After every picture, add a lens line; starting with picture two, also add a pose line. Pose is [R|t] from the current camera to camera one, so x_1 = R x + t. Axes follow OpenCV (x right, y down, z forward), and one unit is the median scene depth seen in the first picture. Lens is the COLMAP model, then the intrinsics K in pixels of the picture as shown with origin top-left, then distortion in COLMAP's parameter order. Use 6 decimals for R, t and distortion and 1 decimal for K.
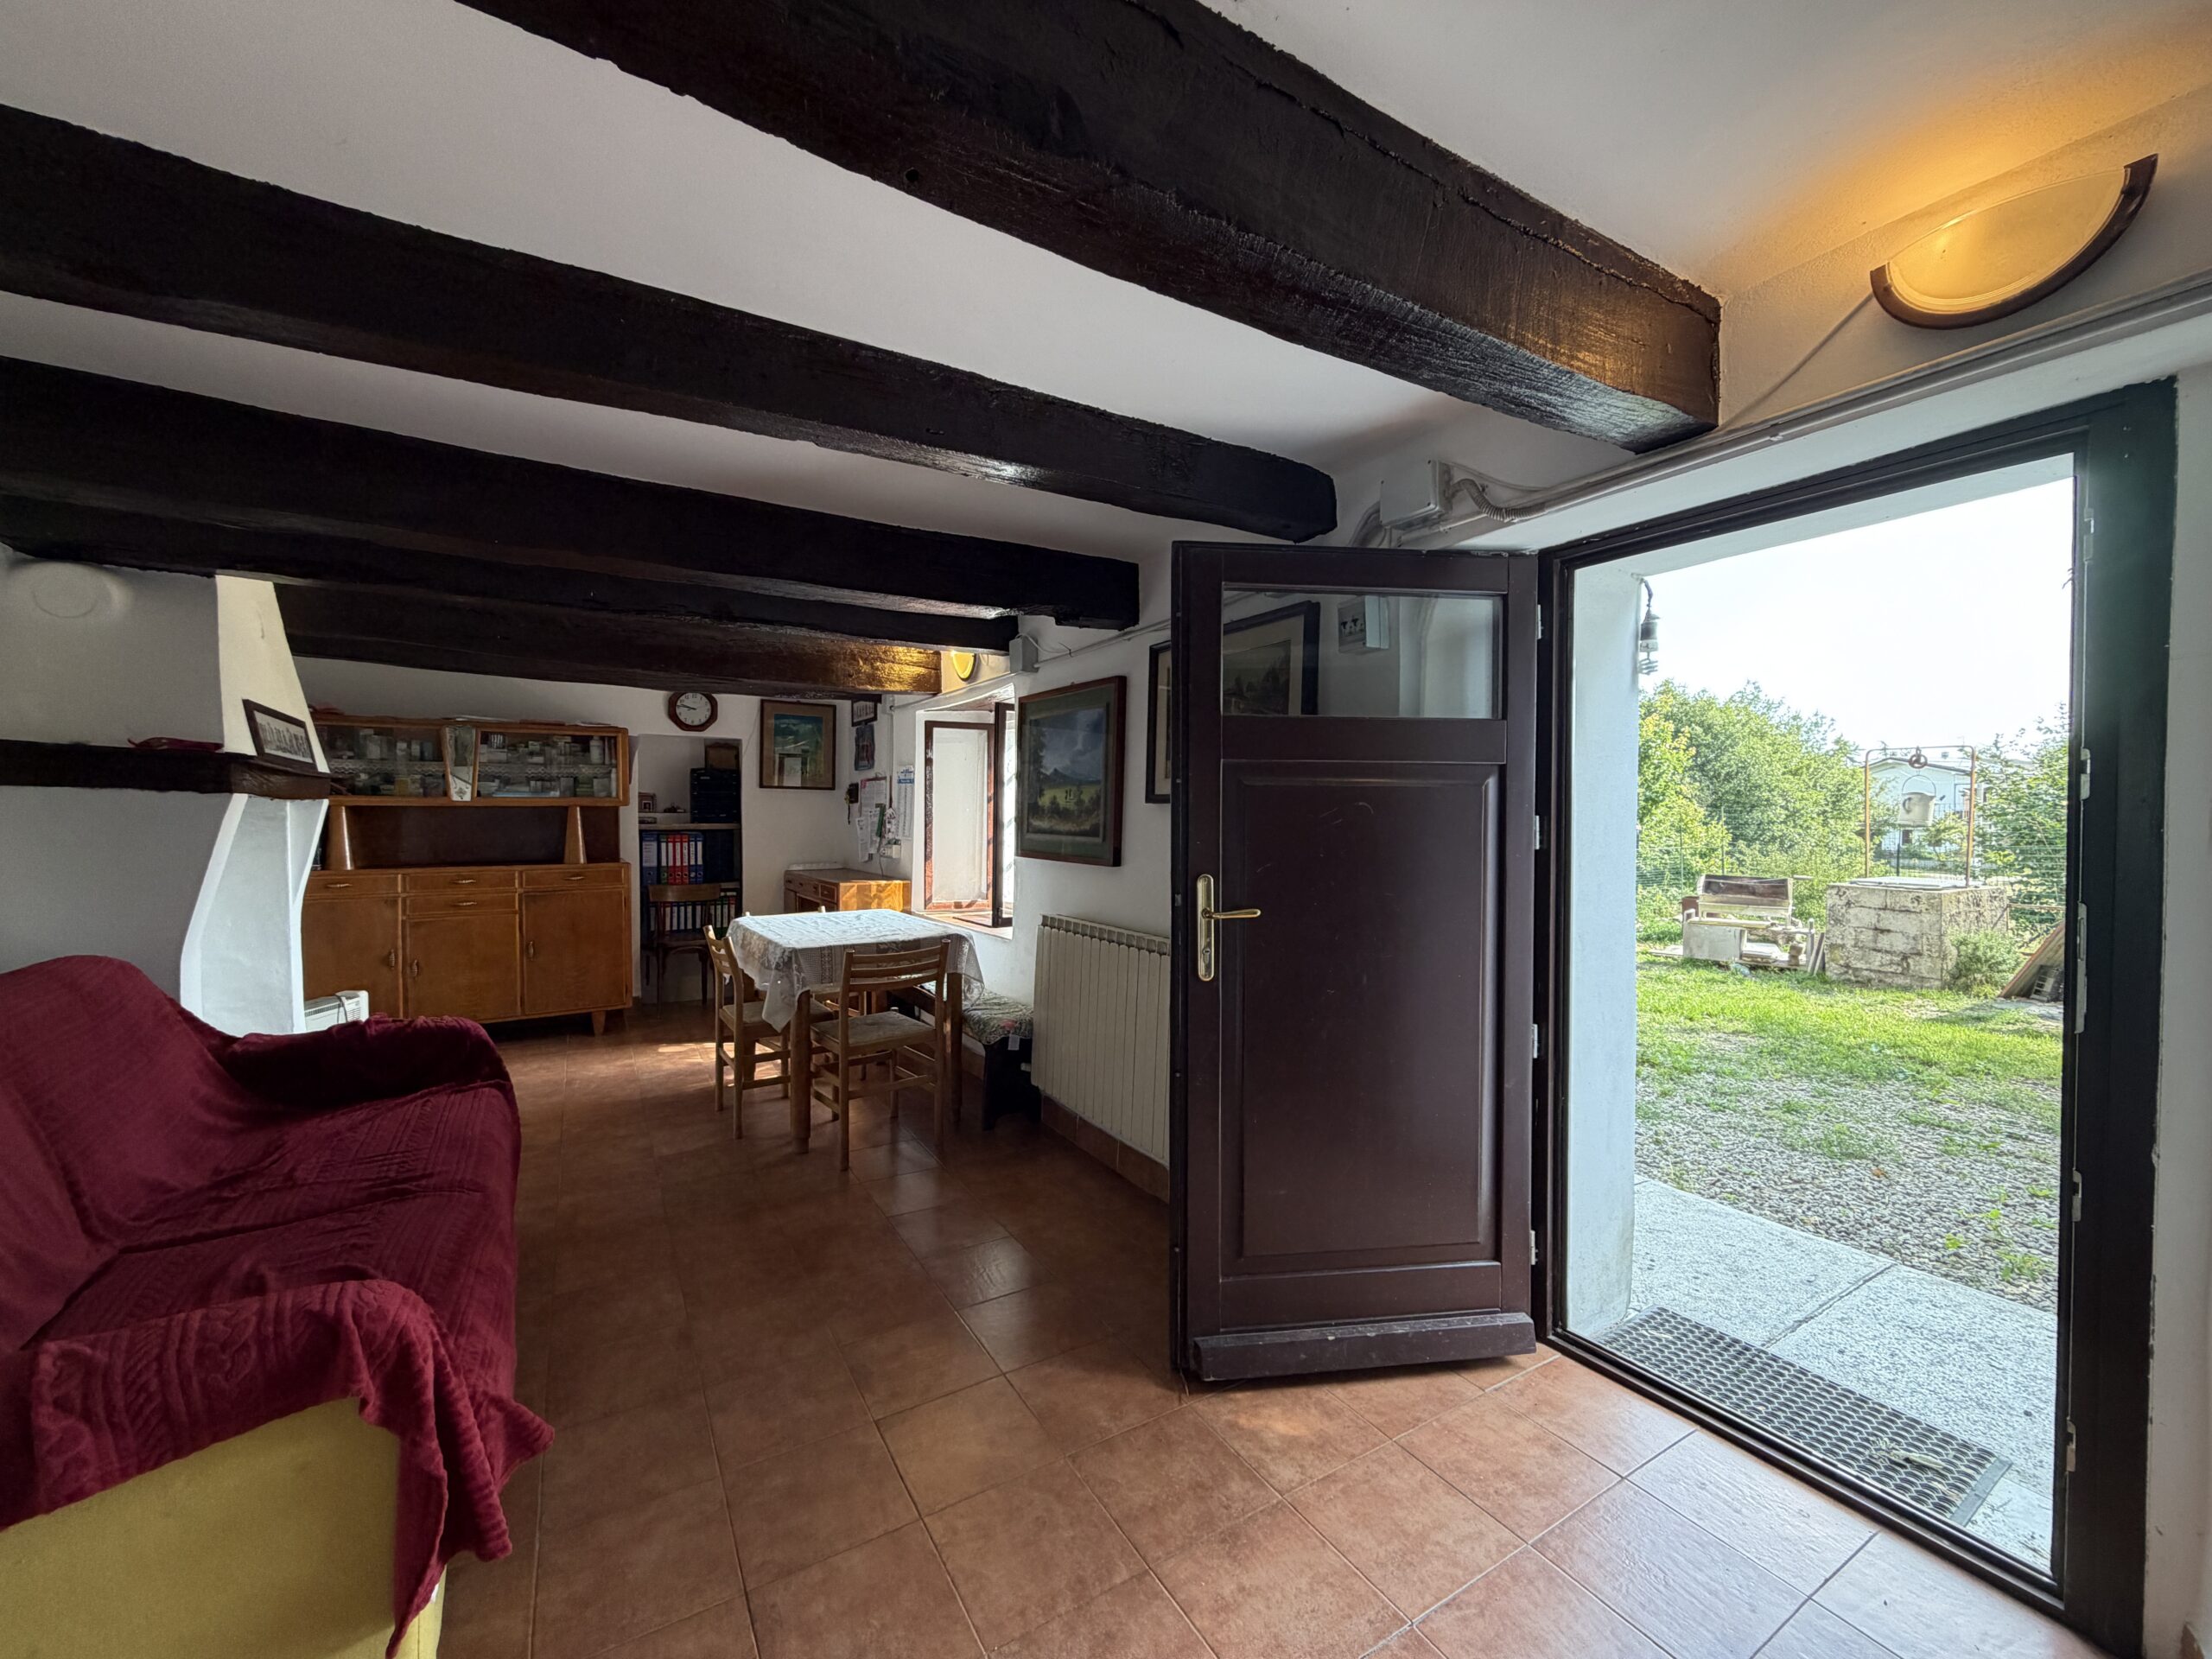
lens RADIAL K [[882.4, 0, 1107.0], [0, 882.4, 831.3], [0, 0, 1]] dist [0.000105, -0.000563]
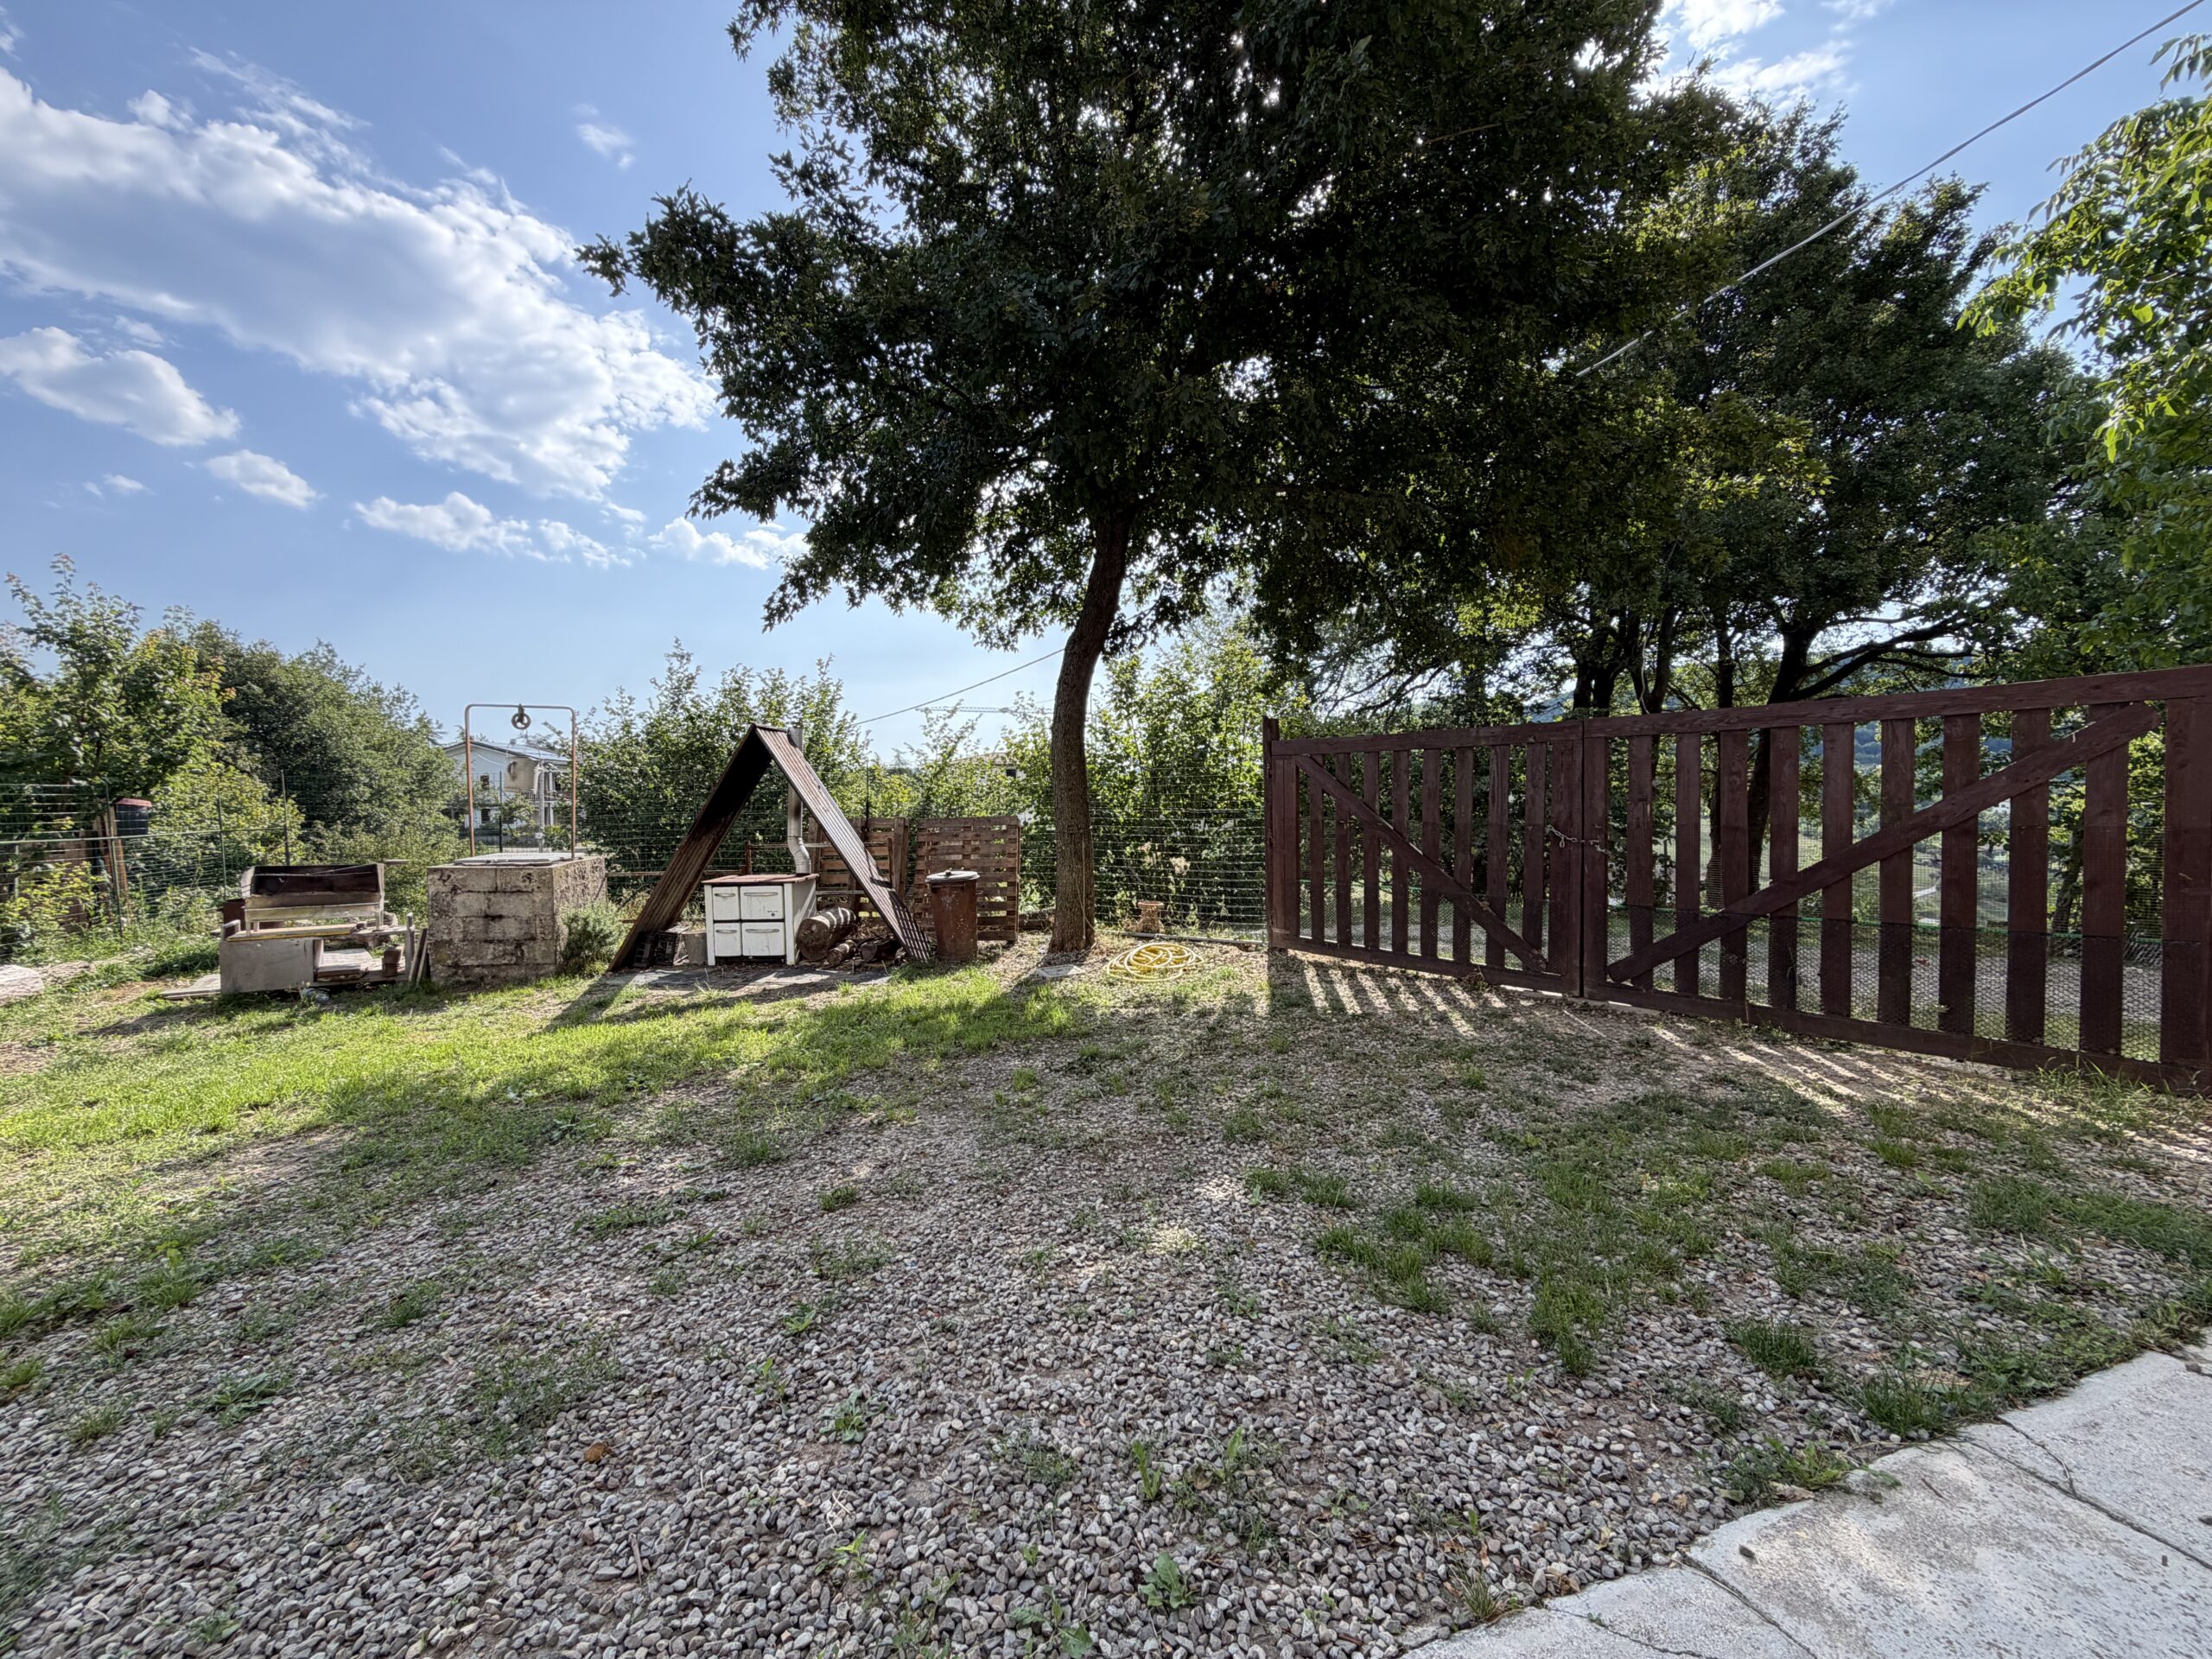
lens RADIAL K [[882.4, 0, 1095.5], [0, 882.4, 831.8], [0, 0, 1]] dist [0.000105, -0.000563]
pose [[0.225482, -0.038259, 0.973496, 0.155442], [0.017225, 0.999229, 0.035280, 0.008549], [-0.974095, 0.008814, 0.225968, 0.203109]]
